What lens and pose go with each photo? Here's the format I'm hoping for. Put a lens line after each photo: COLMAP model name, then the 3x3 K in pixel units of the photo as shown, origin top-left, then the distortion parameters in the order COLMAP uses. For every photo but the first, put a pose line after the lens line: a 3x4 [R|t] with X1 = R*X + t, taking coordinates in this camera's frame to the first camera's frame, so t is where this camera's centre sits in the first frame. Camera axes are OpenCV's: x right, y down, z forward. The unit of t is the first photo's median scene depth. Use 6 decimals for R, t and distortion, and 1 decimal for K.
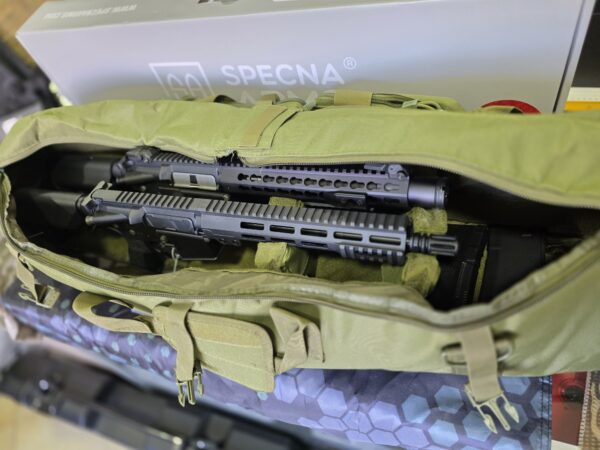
lens RADIAL K [[415.8, 0, 303.5], [0, 415.8, 232.7], [0, 0, 1]] dist [0.022256, -0.025237]
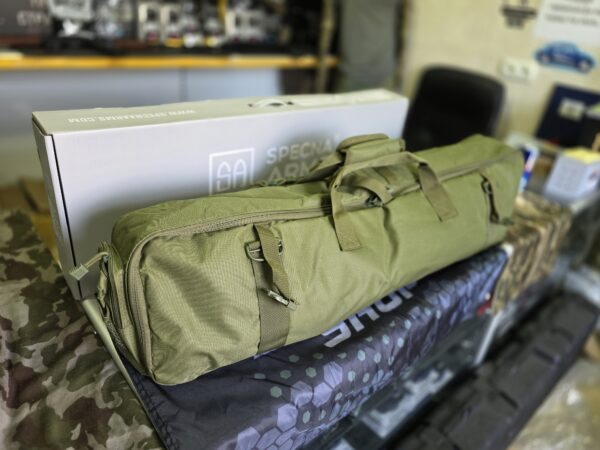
lens RADIAL K [[415.8, 0, 304.0], [0, 415.8, 222.4], [0, 0, 1]] dist [0.022256, -0.025237]
pose [[0.438911, -0.145042, 0.886747, -1.492456], [0.552612, 0.821746, -0.139115, 0.055979], [-0.708503, 0.551086, 0.440826, 0.482461]]
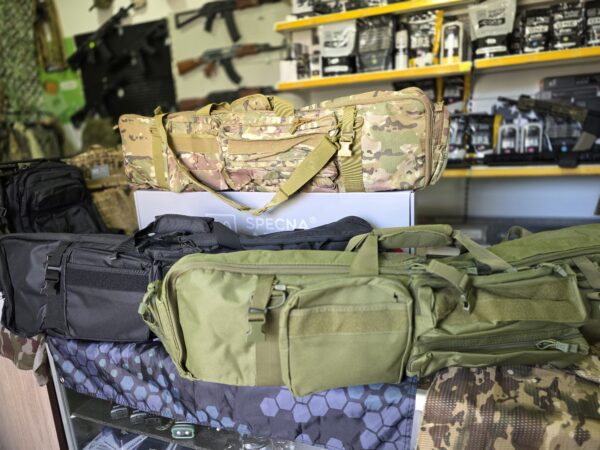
lens RADIAL K [[415.8, 0, 292.9], [0, 415.8, 229.6], [0, 0, 1]] dist [0.022256, -0.025237]
pose [[0.982025, 0.187756, 0.019361, -0.036271], [-0.137220, 0.780586, -0.609801, 0.805378], [-0.129607, 0.596183, 0.792318, -0.519486]]
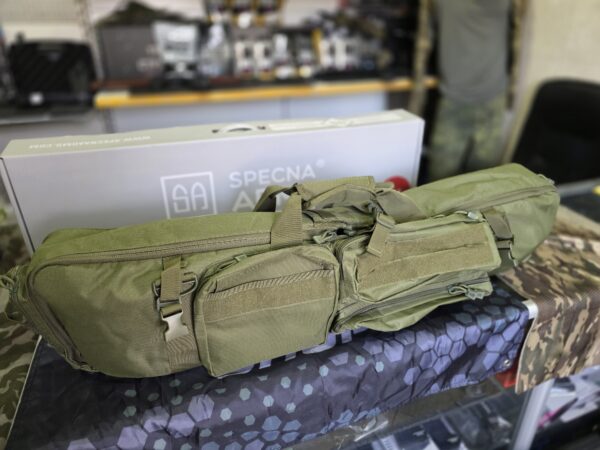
lens RADIAL K [[415.8, 0, 307.5], [0, 415.8, 230.0], [0, 0, 1]] dist [0.022256, -0.025237]
pose [[0.746315, -0.066734, 0.662239, -0.998874], [0.394183, 0.846024, -0.358974, 0.379908], [-0.536314, 0.528951, 0.657706, 0.062339]]
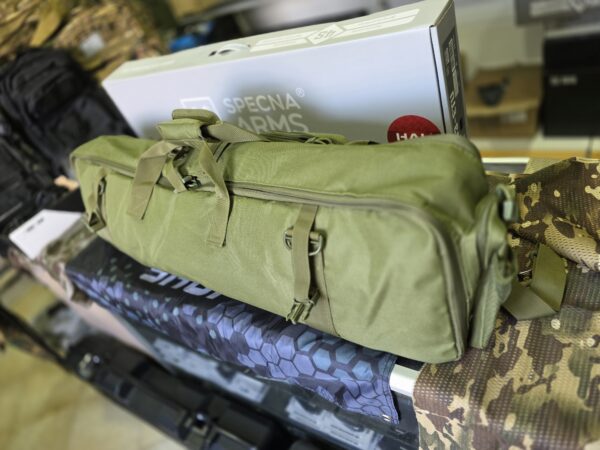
lens RADIAL K [[415.8, 0, 309.5], [0, 415.8, 232.3], [0, 0, 1]] dist [0.022256, -0.025237]
pose [[0.977128, 0.055132, -0.205382, 0.420665], [-0.084525, 0.986929, -0.137208, 0.215603], [0.195133, 0.151430, 0.969016, -0.230653]]
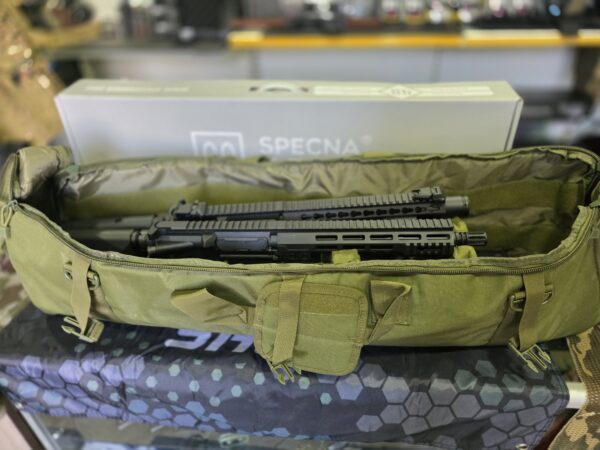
lens RADIAL K [[415.8, 0, 298.9], [0, 415.8, 229.1], [0, 0, 1]] dist [0.022256, -0.025237]
pose [[0.950047, 0.059297, 0.306422, -0.494270], [0.050465, 0.939683, -0.338304, 0.324068], [-0.308000, 0.336868, 0.889750, -0.080169]]
